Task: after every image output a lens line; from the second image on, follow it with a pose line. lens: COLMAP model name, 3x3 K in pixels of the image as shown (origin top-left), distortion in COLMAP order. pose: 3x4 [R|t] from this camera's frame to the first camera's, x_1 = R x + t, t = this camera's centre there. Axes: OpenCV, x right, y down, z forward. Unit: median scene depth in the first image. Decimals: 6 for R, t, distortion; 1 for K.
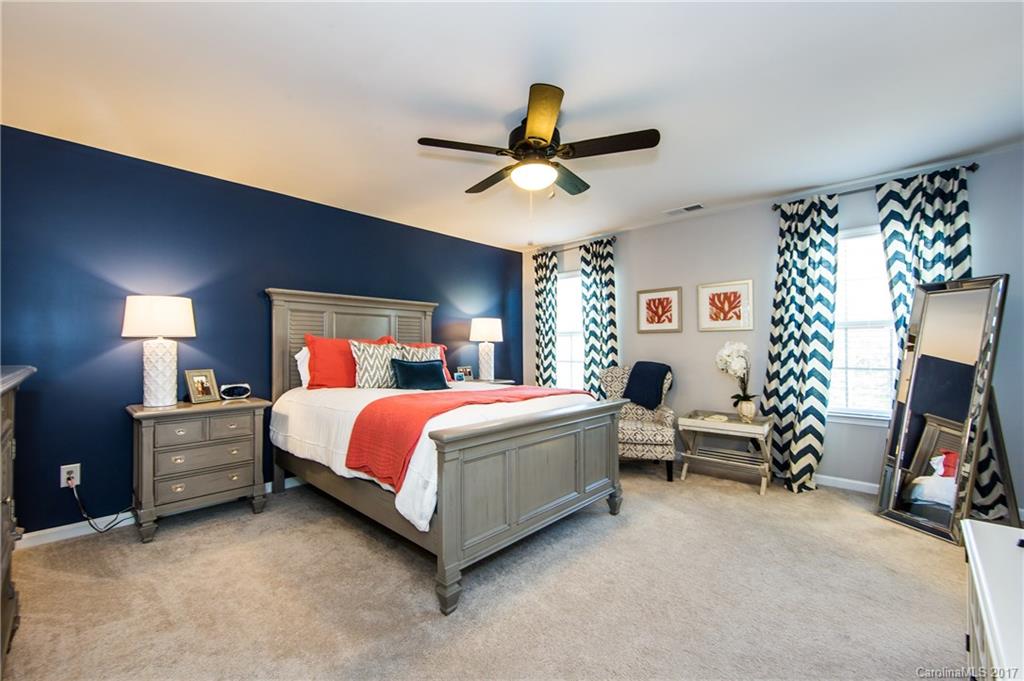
lens RADIAL K [[416.2, 0, 510.1], [0, 416.2, 349.6], [0, 0, 1]] dist [0.001053, -0.000183]
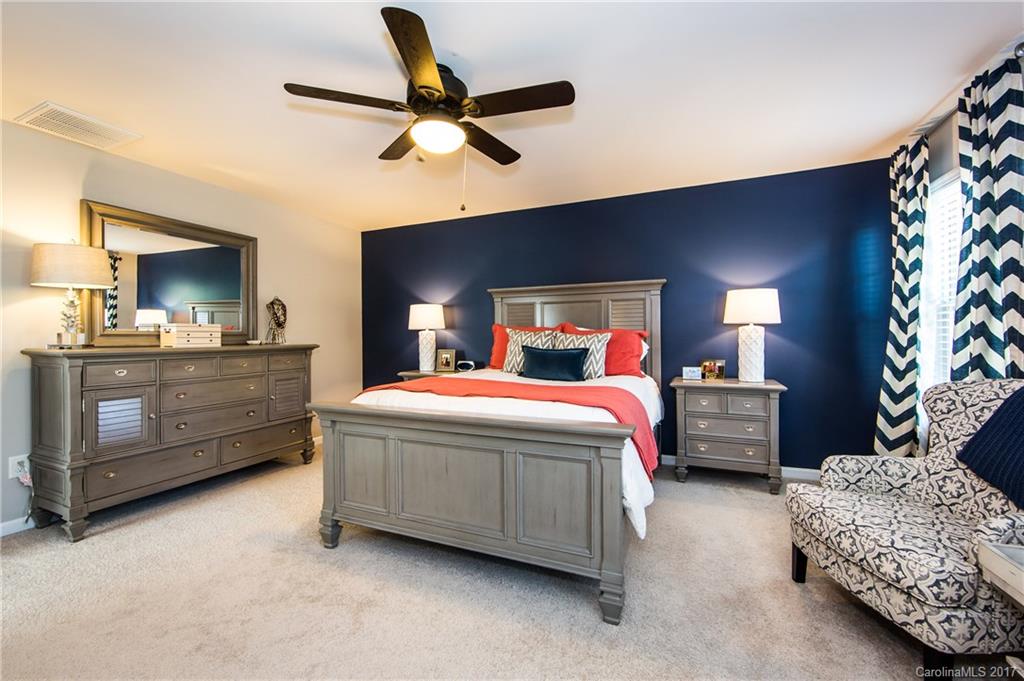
lens RADIAL K [[388.3, 0, 512.0], [0, 388.3, 340.5], [0, 0, 1]] dist [-0.000192, 0.000011]
pose [[0.329038, 0.007357, -0.944288, 0.578608], [0.008025, 0.999912, 0.010587, -0.001600], [0.944283, -0.011061, 0.328950, 0.576137]]
